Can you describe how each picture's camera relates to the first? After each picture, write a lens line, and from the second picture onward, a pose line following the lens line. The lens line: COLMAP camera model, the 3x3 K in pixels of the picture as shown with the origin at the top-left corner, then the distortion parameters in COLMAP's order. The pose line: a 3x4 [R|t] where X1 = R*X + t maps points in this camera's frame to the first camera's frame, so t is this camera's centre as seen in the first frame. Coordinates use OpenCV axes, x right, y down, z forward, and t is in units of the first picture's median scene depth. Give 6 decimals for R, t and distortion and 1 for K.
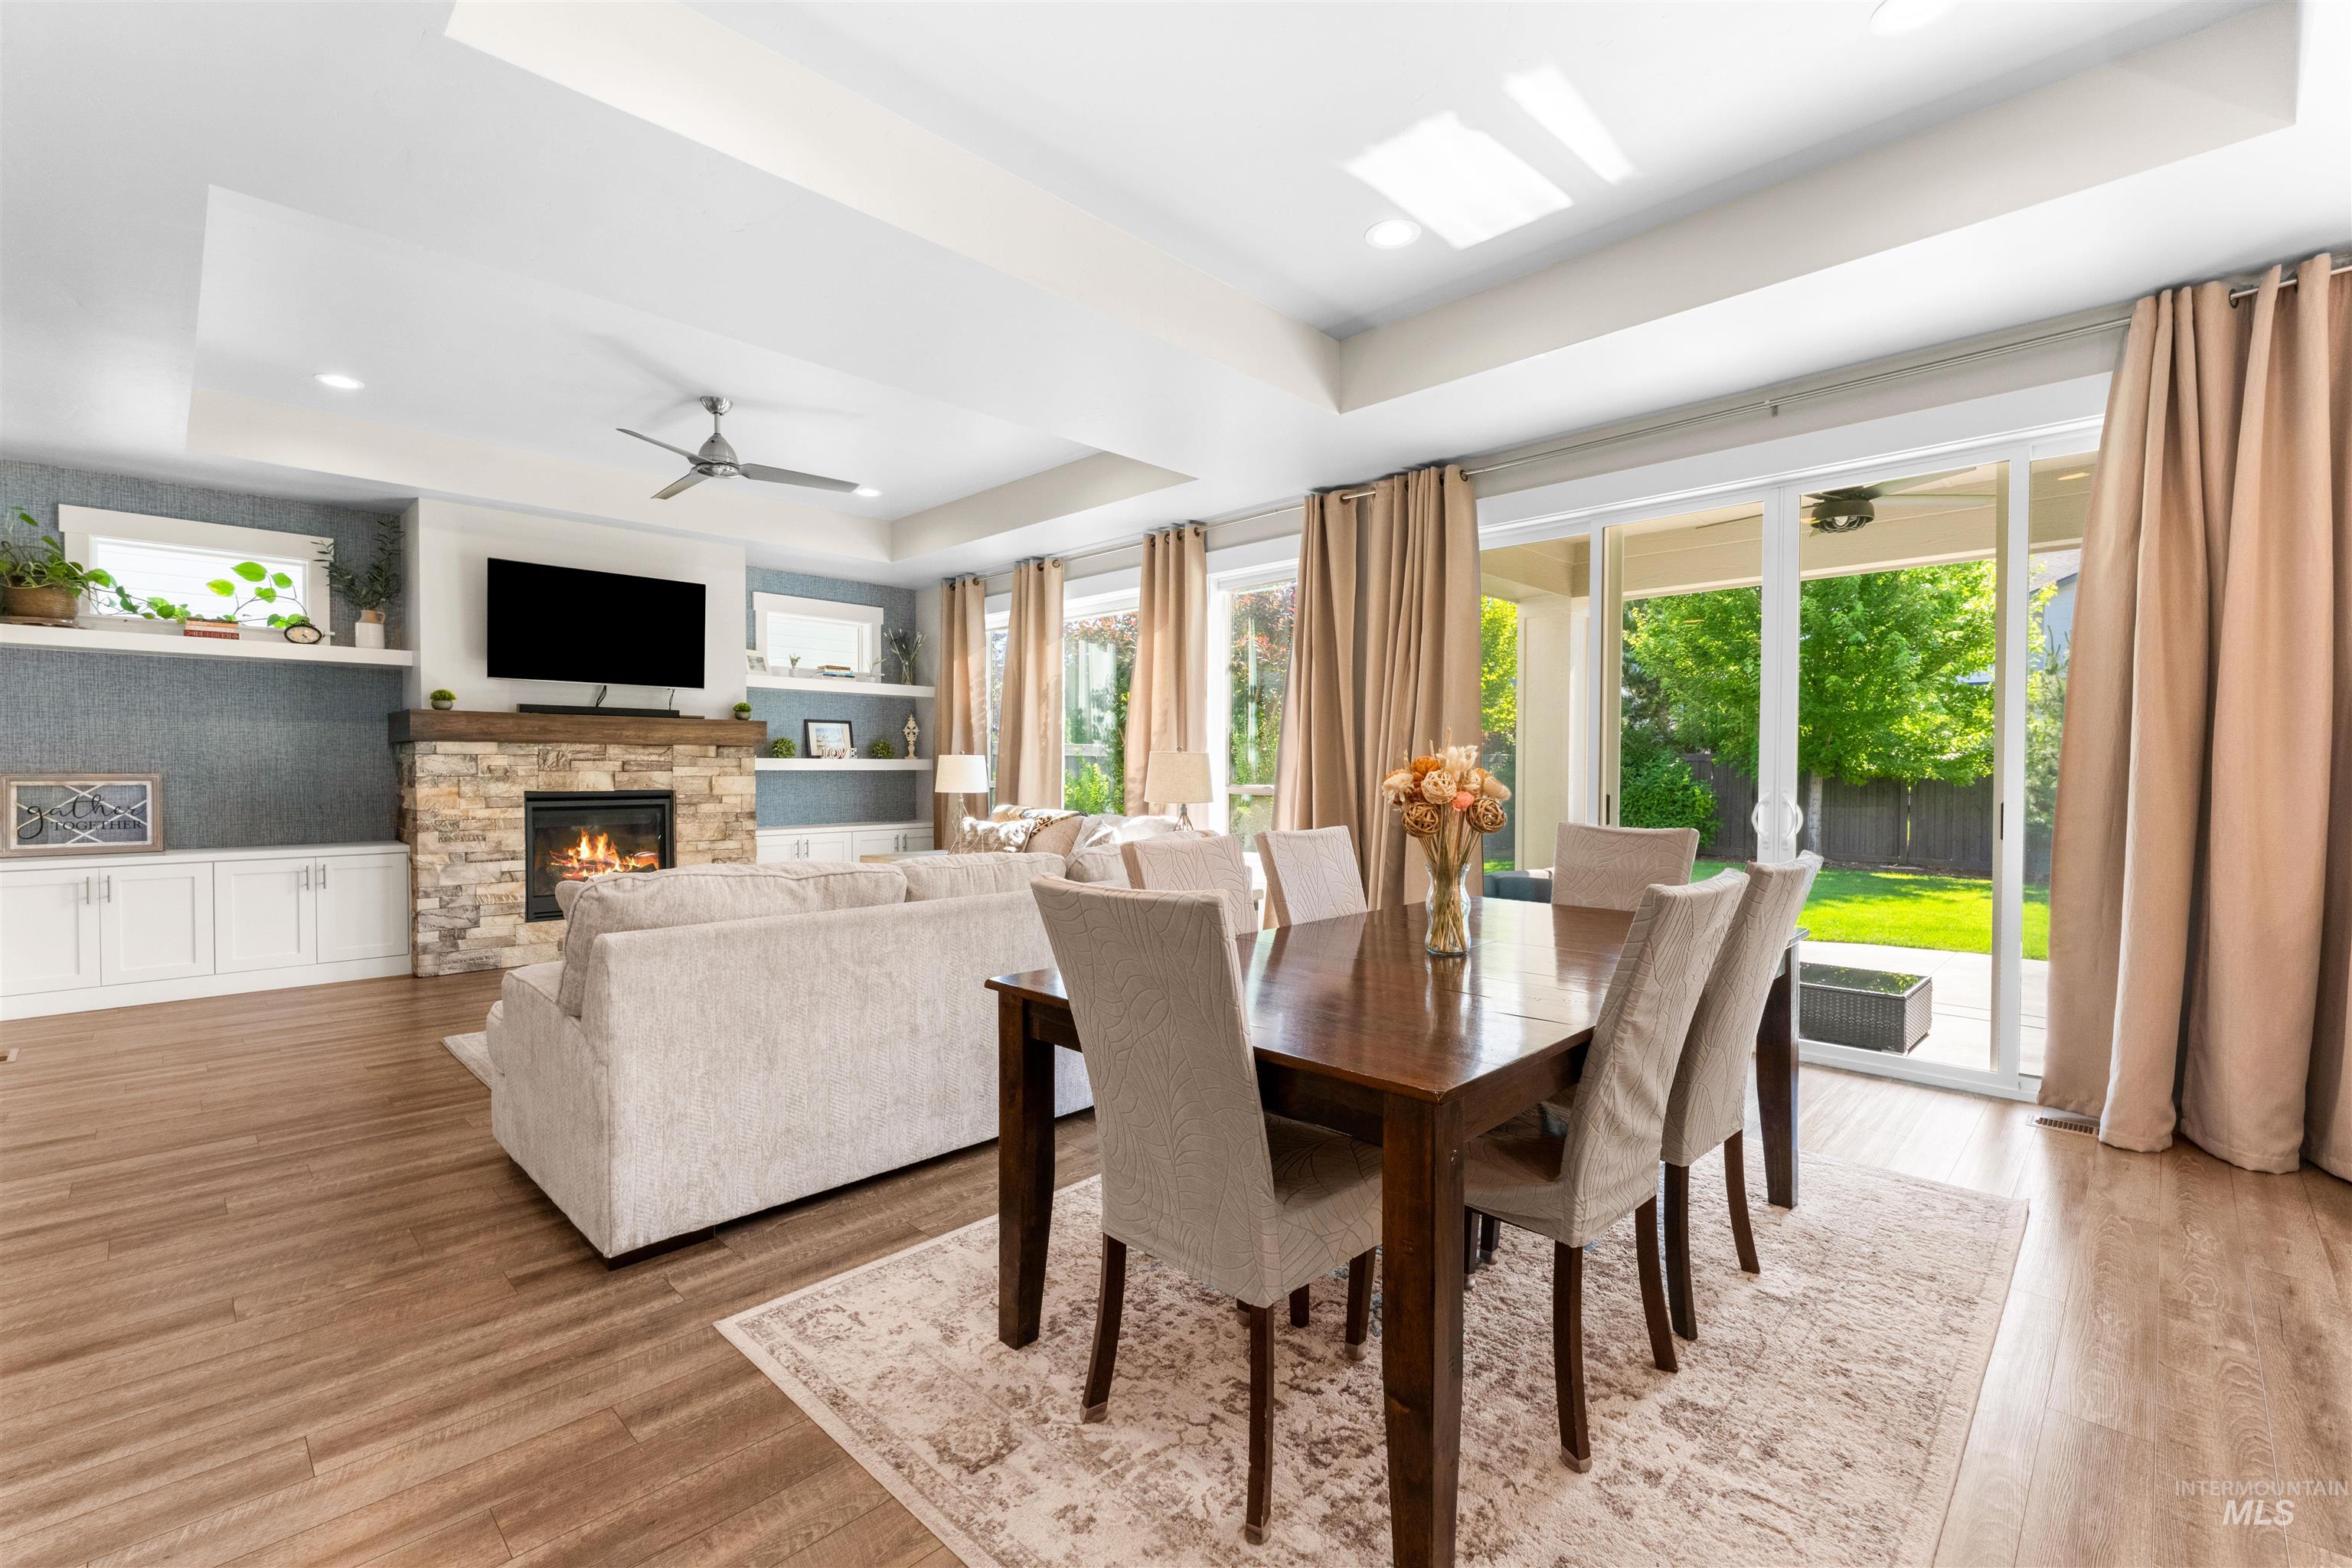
lens RADIAL K [[1009.8, 0, 1163.0], [0, 1009.8, 787.4], [0, 0, 1]] dist [-0.001216, 0.000043]
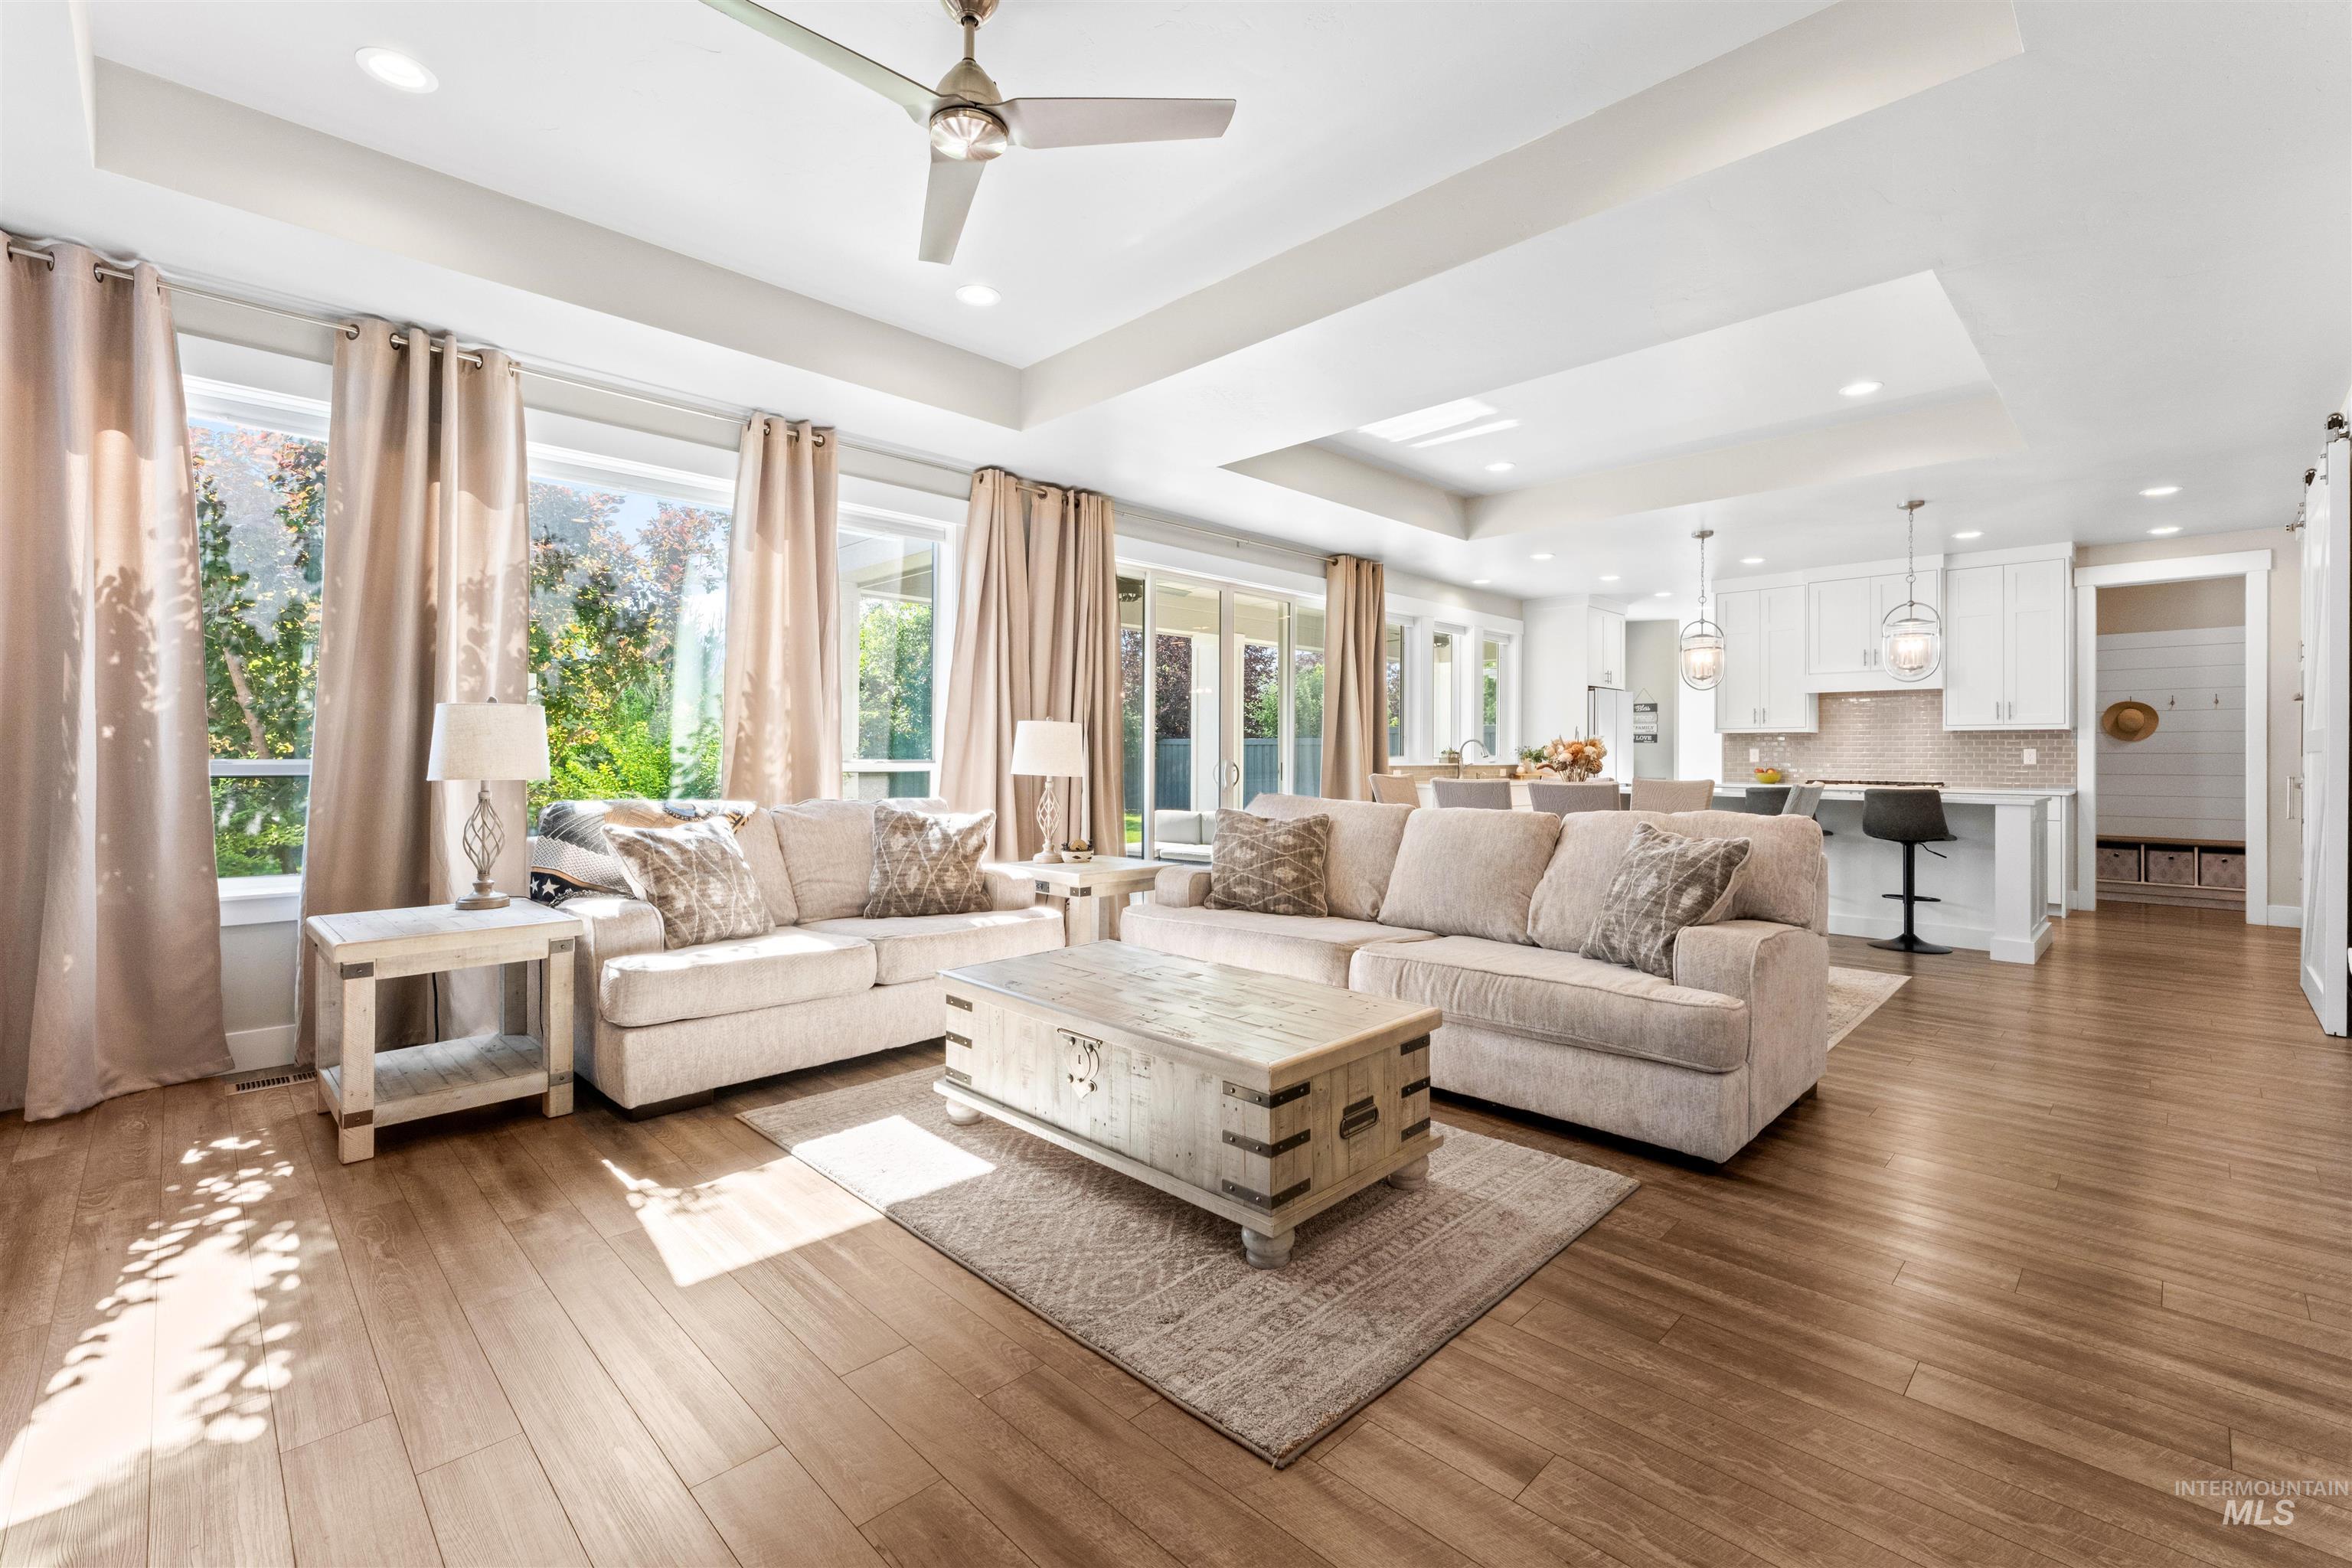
lens RADIAL K [[1009.8, 0, 1155.6], [0, 1009.8, 750.4], [0, 0, 1]] dist [-0.001216, 0.000043]
pose [[0.012718, 0.003318, 0.999914, -0.834530], [0.013791, 0.999899, -0.003493, -0.004187], [-0.999824, 0.013834, 0.012671, 0.801011]]
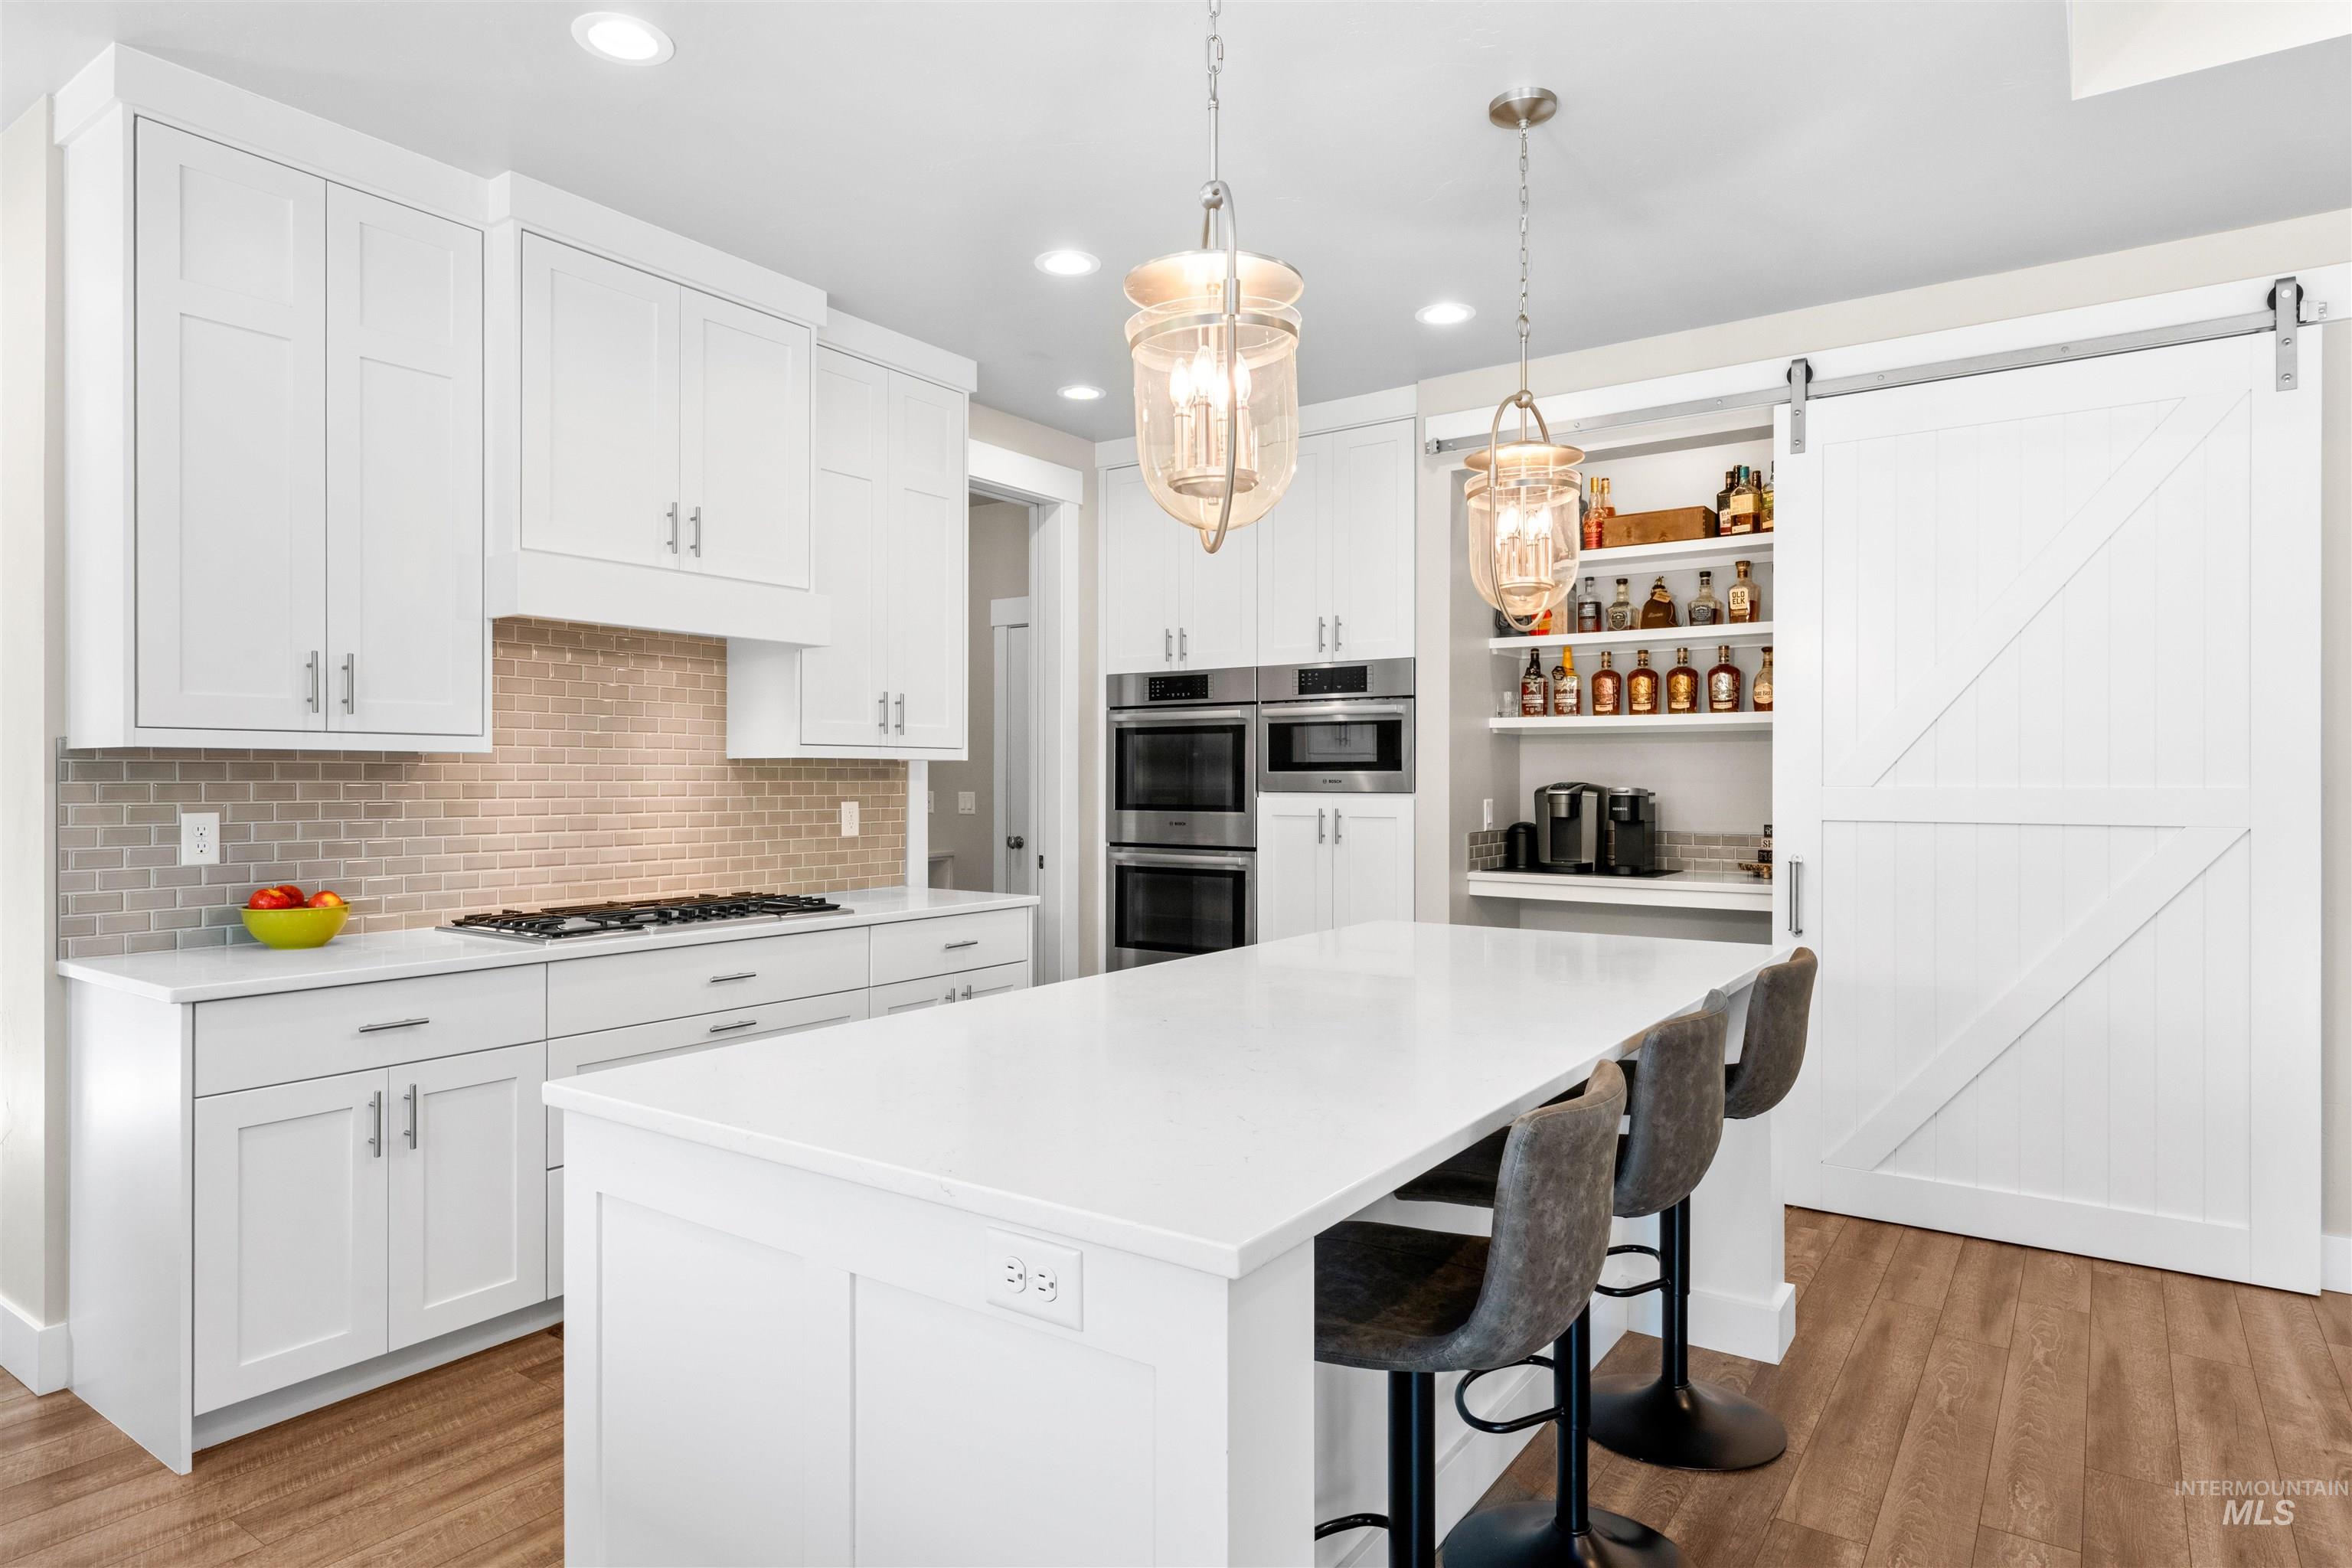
lens RADIAL K [[1328.1, 0, 1169.7], [0, 1328.1, 780.4], [0, 0, 1]] dist [-0.003521, 0.002955]
pose [[-0.985876, -0.002304, -0.167462, 0.481497], [-0.005770, 0.999779, 0.020213, -0.024326], [0.167378, 0.020894, -0.985671, 0.453679]]
